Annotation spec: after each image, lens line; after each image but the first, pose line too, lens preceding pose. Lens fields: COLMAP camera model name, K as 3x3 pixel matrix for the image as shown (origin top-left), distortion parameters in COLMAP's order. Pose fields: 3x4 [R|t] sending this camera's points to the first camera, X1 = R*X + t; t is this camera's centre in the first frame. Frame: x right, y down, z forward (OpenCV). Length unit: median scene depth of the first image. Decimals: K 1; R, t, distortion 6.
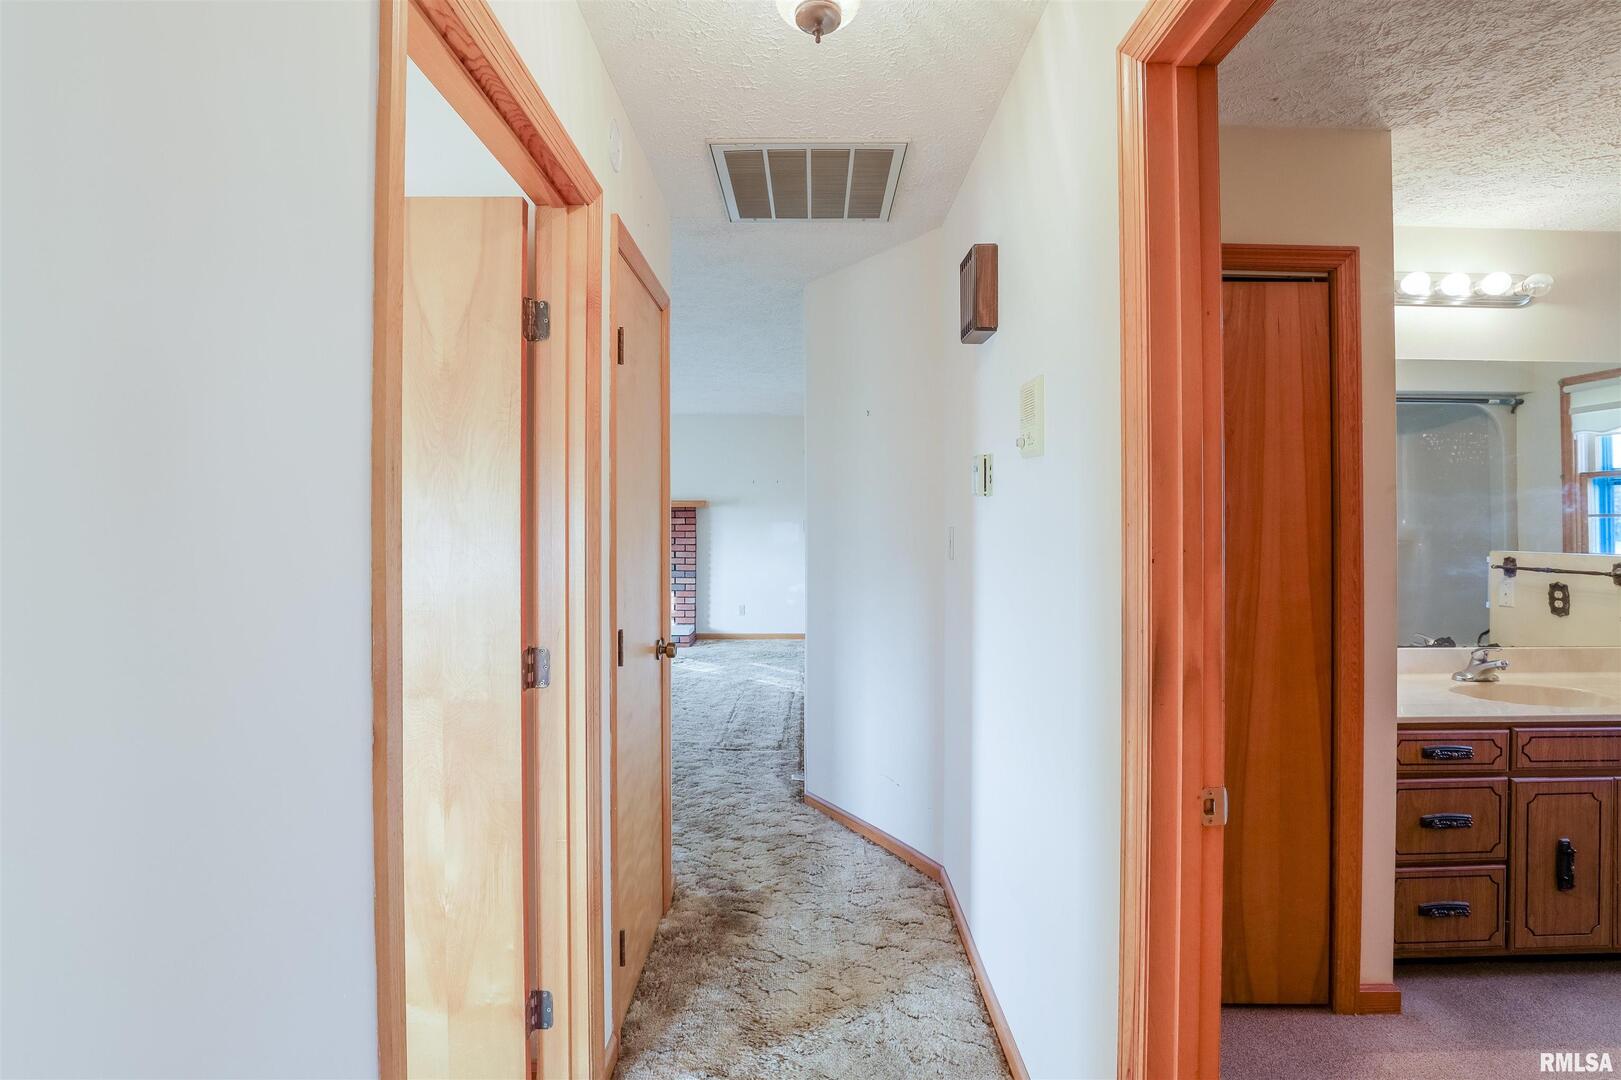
lens RADIAL K [[752.7, 0, 808.8], [0, 752.7, 511.9], [0, 0, 1]] dist [-0.015860, 0.000205]
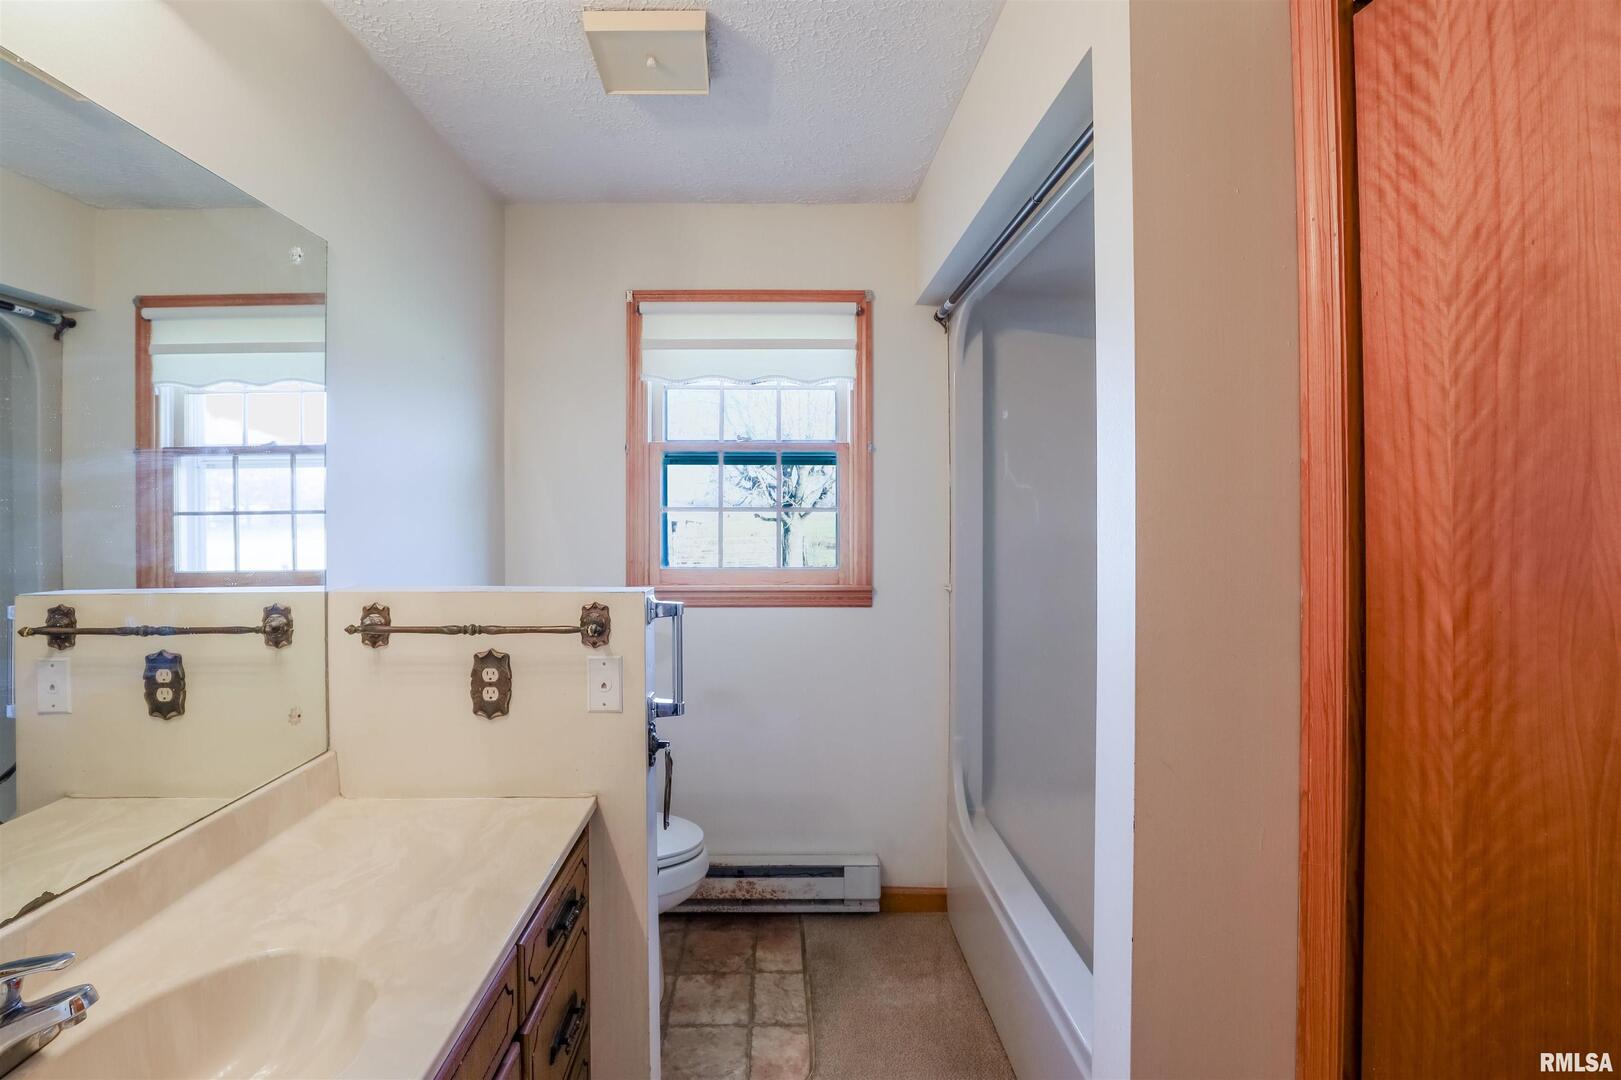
lens RADIAL K [[752.7, 0, 808.8], [0, 752.7, 511.9], [0, 0, 1]] dist [-0.015860, 0.000205]
pose [[0.007734, -0.007291, 0.999944, 0.392575], [-0.008096, 0.999940, 0.007354, -0.004403], [-0.999937, -0.008152, 0.007674, 0.427848]]
